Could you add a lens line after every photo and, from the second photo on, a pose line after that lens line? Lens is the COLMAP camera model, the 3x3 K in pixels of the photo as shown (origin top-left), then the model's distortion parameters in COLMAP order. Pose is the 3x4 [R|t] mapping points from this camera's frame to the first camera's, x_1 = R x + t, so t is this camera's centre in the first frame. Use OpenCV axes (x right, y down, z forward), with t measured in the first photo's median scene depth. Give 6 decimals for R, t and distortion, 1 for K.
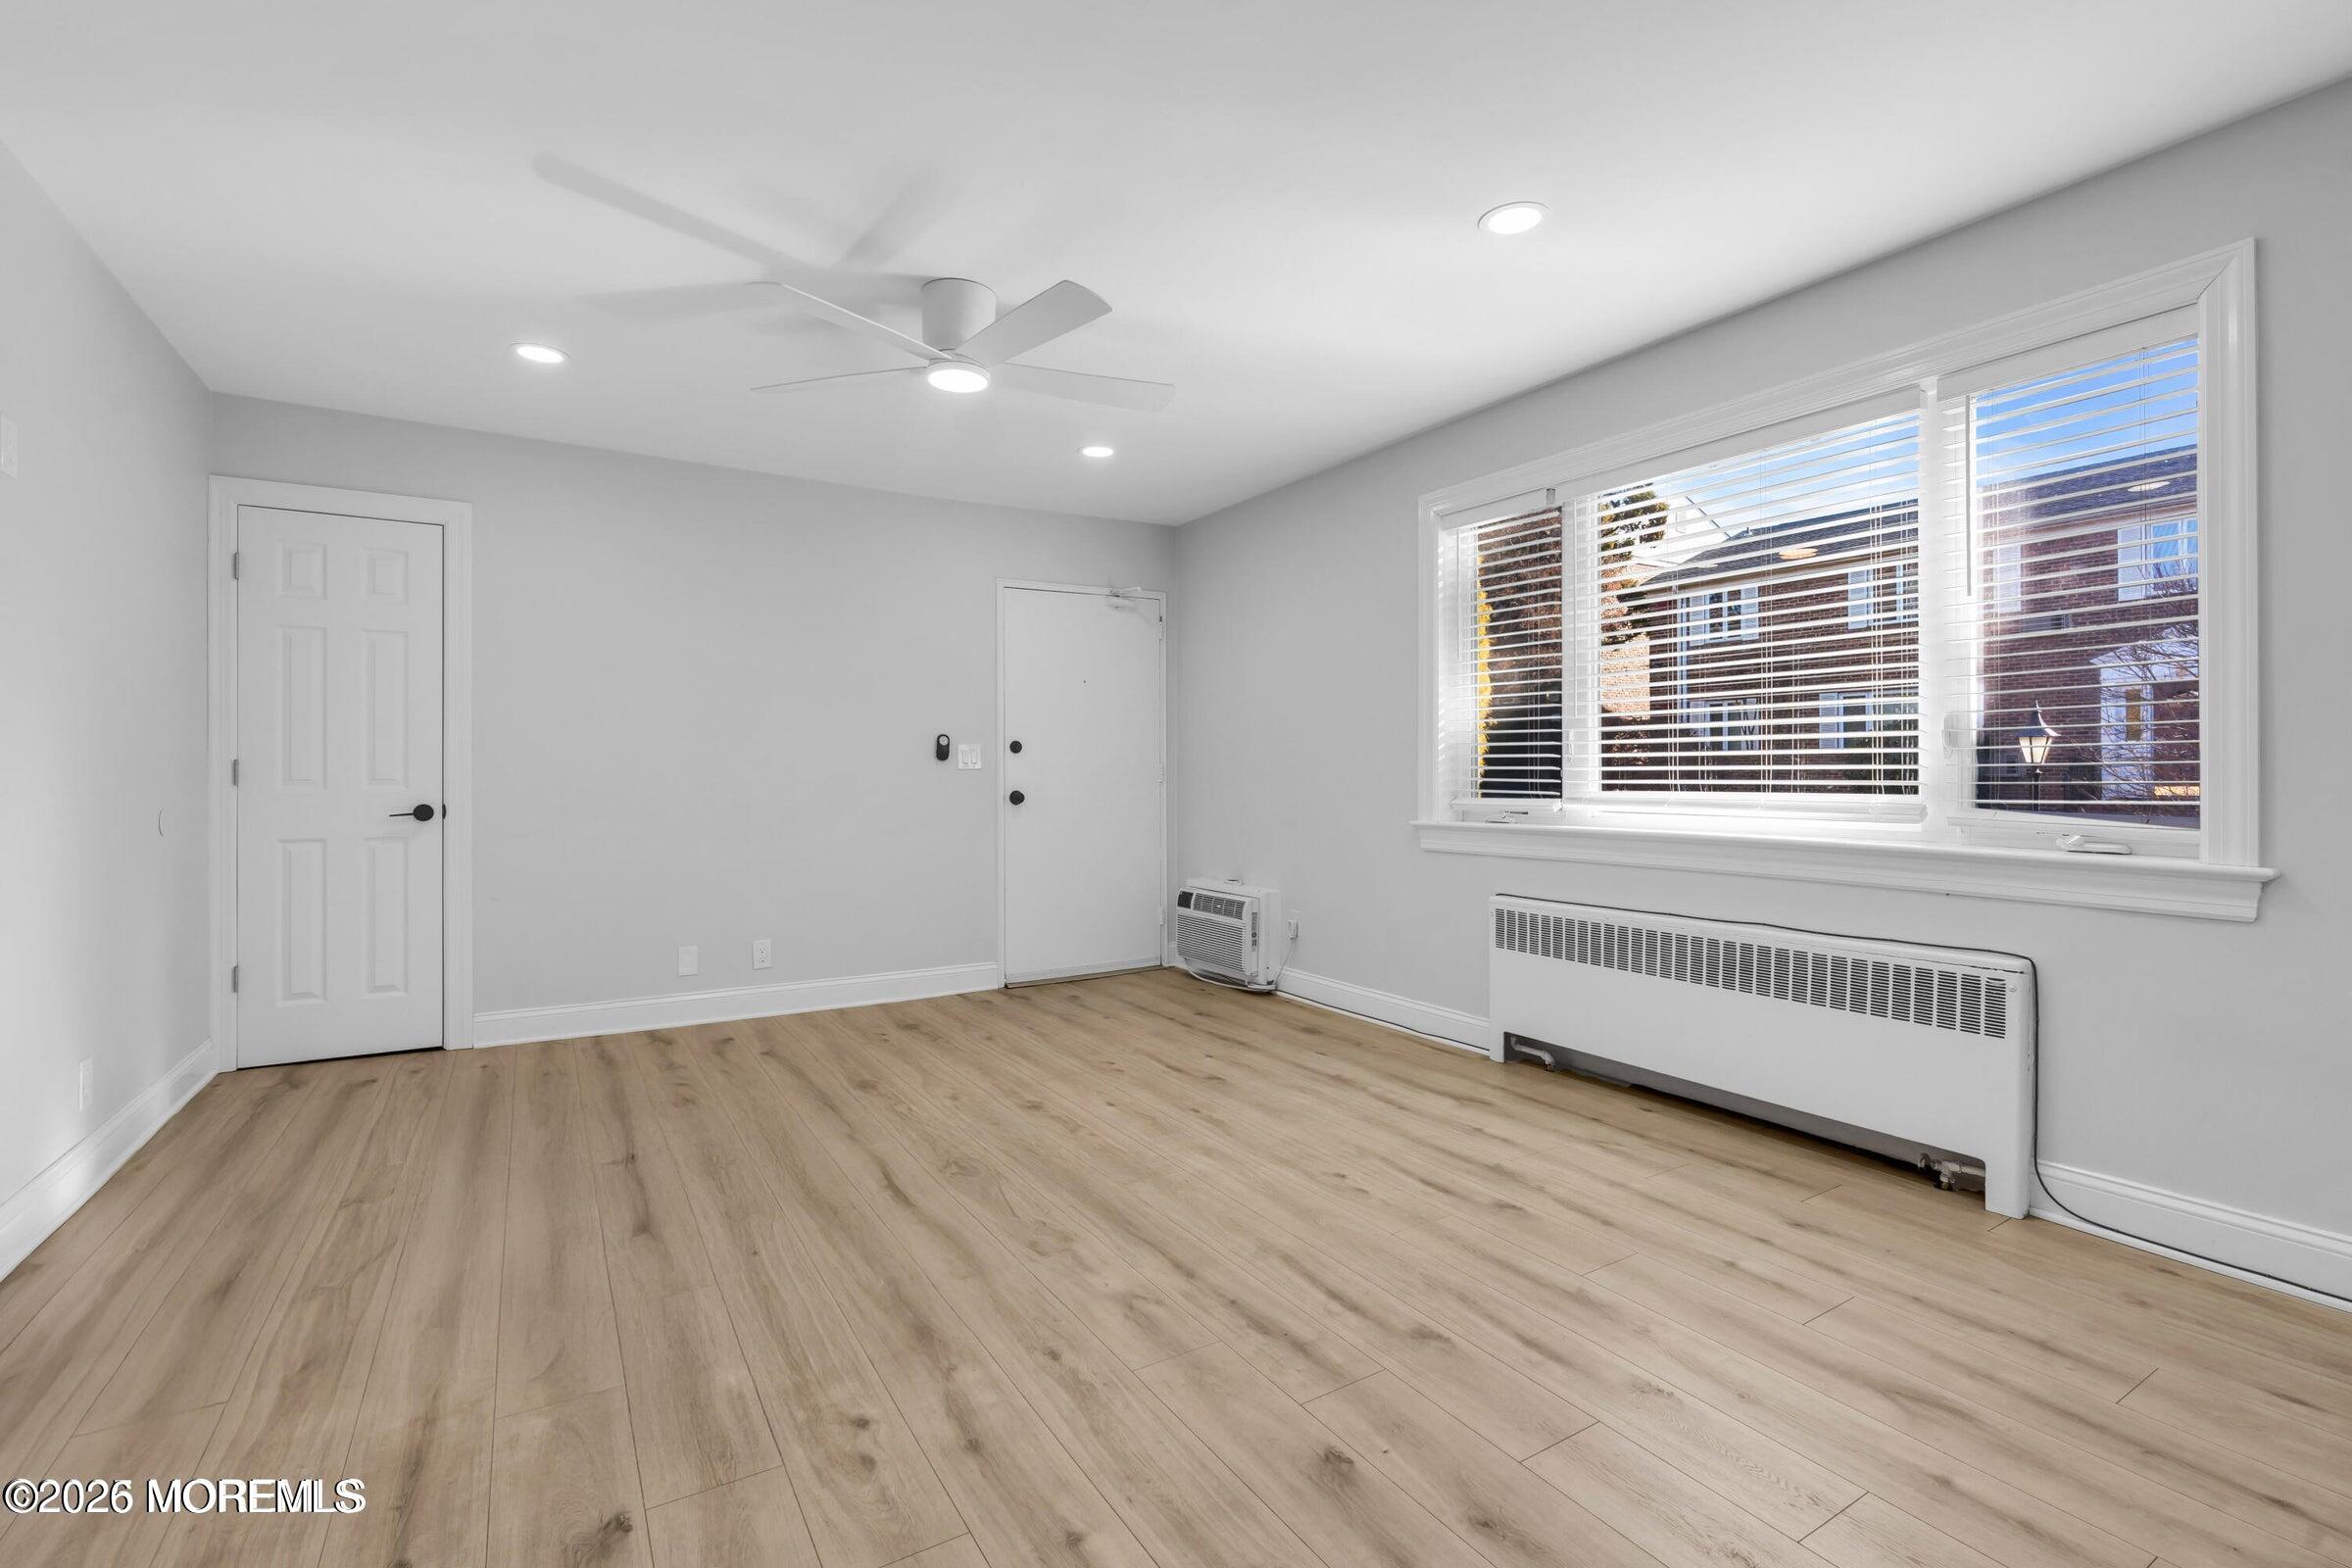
lens RADIAL K [[1050.5, 0, 1171.5], [0, 1050.5, 775.4], [0, 0, 1]] dist [-0.010048, 0.001480]
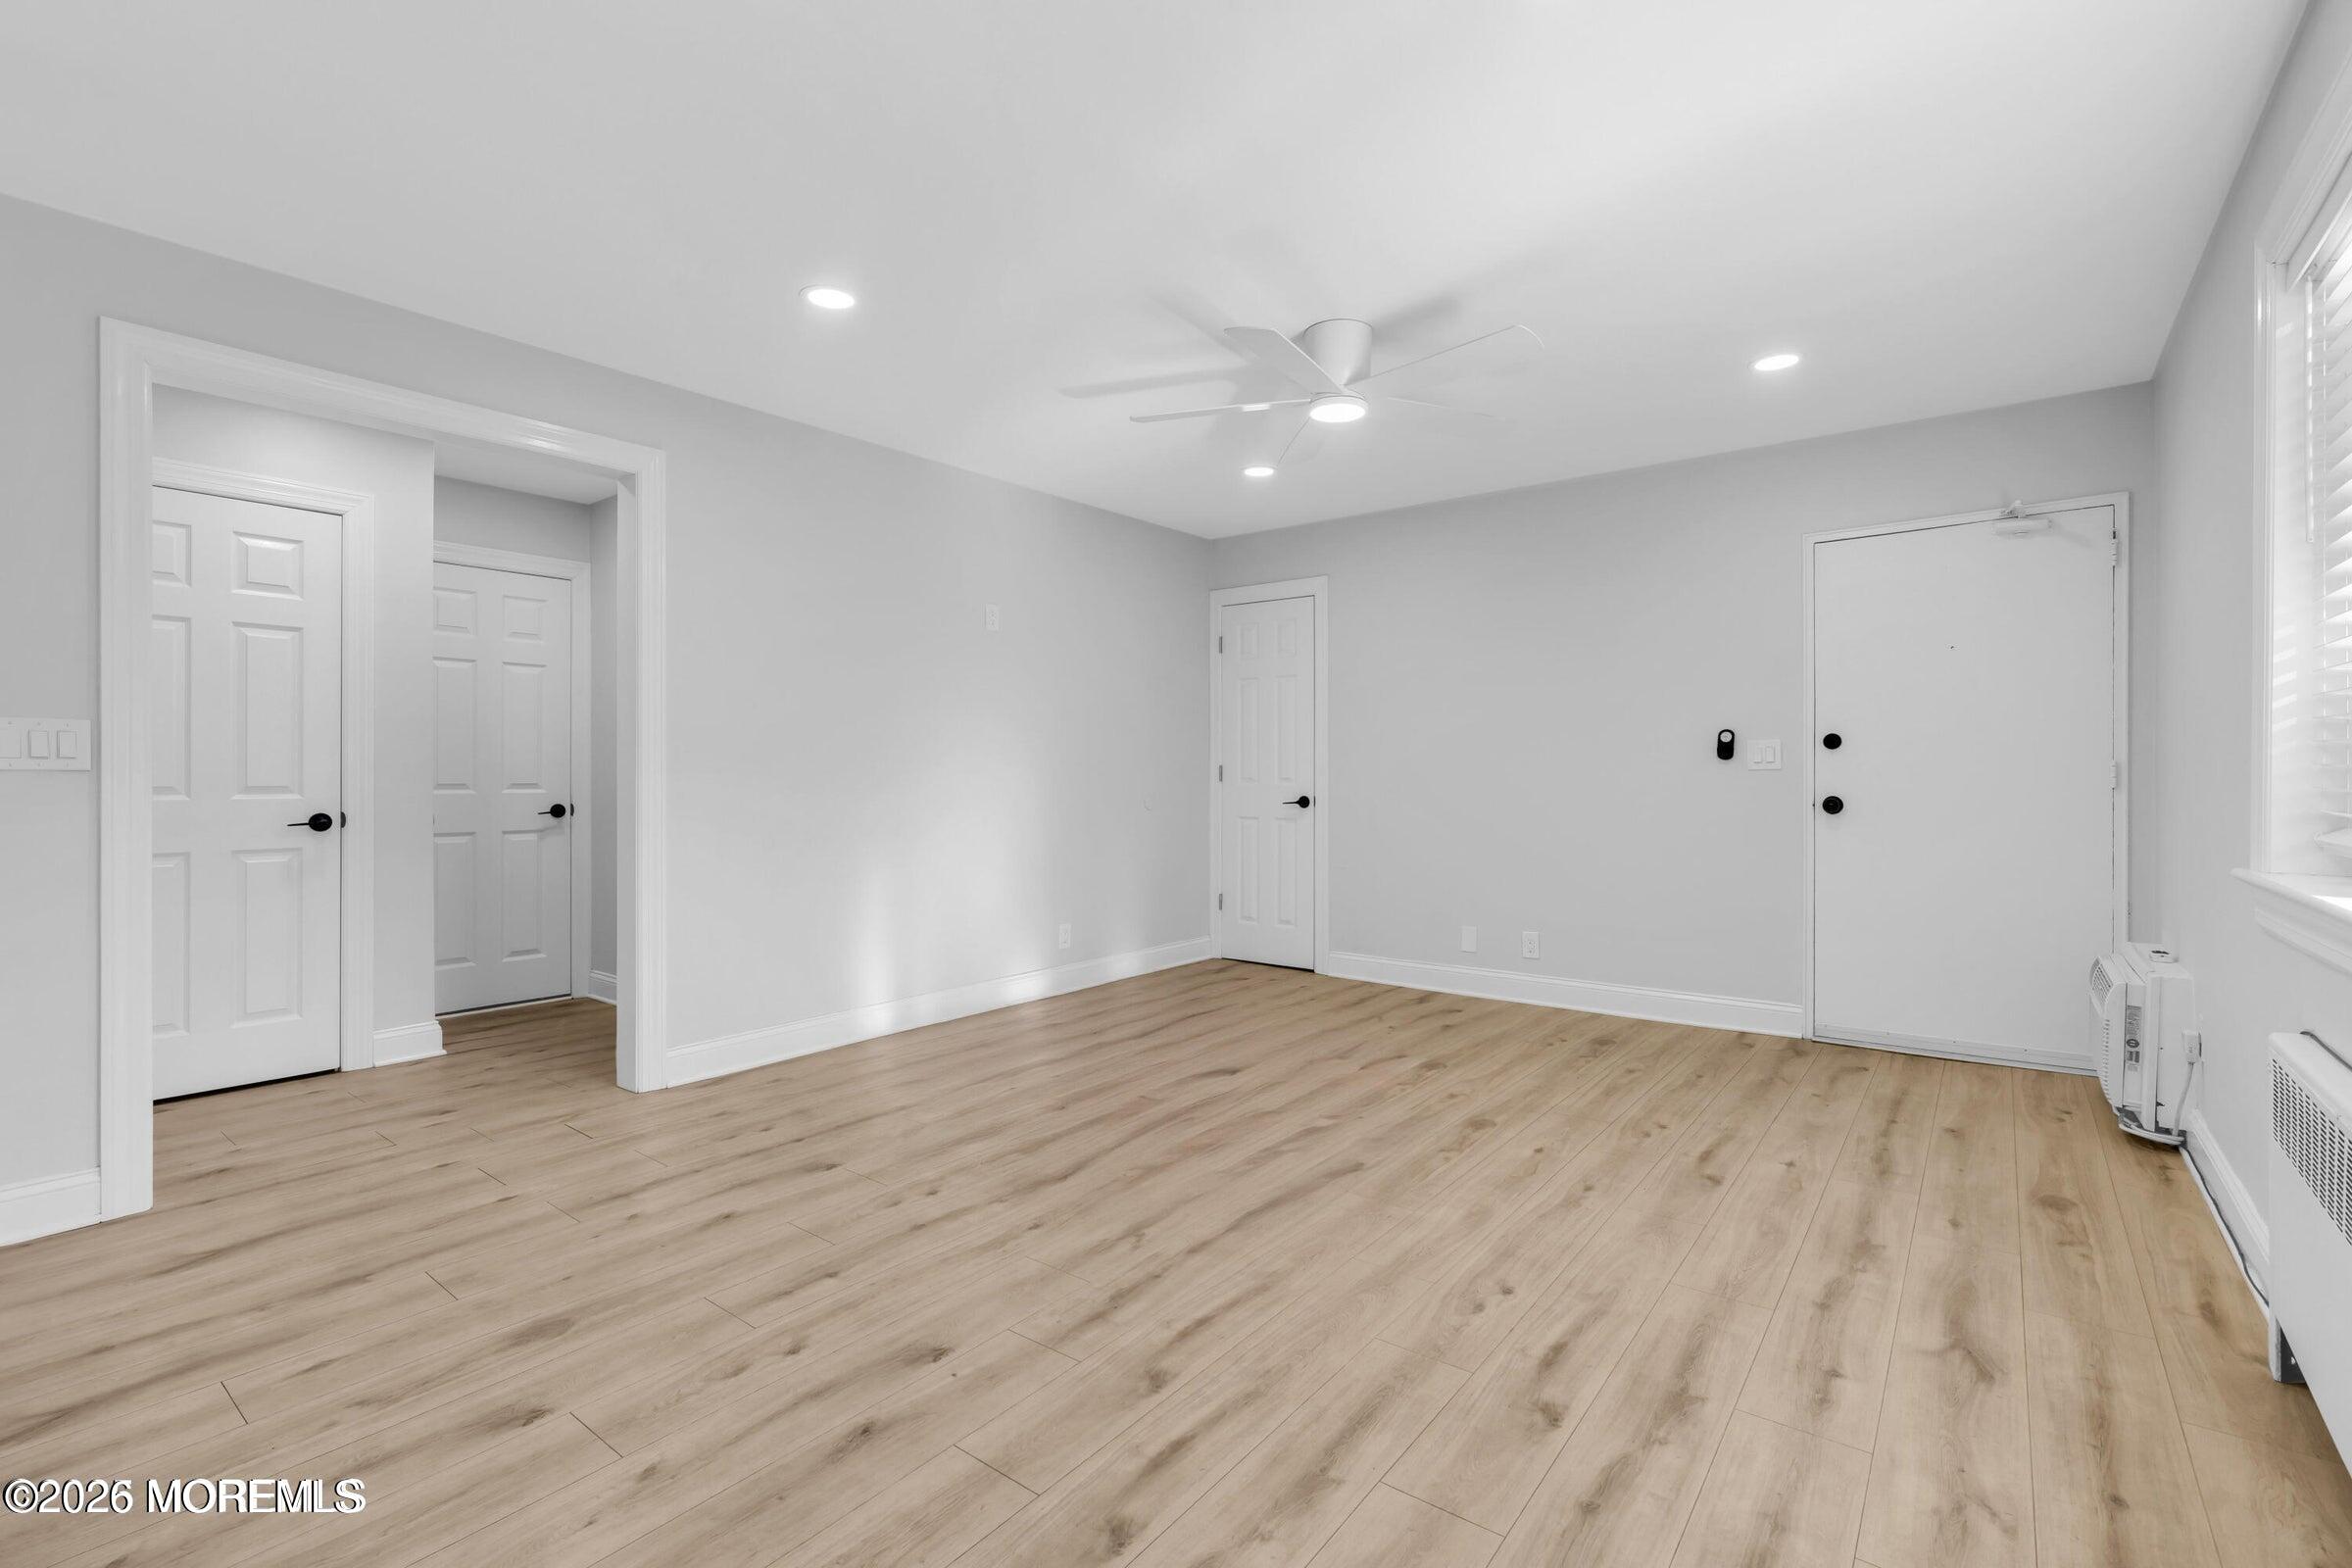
lens RADIAL K [[1050.5, 0, 1171.5], [0, 1050.5, 775.4], [0, 0, 1]] dist [-0.010048, 0.001480]
pose [[0.347565, 0.002906, -0.937651, 0.744459], [-0.002057, 0.999995, 0.002337, -0.003731], [0.937654, 0.001117, 0.347569, 0.456144]]
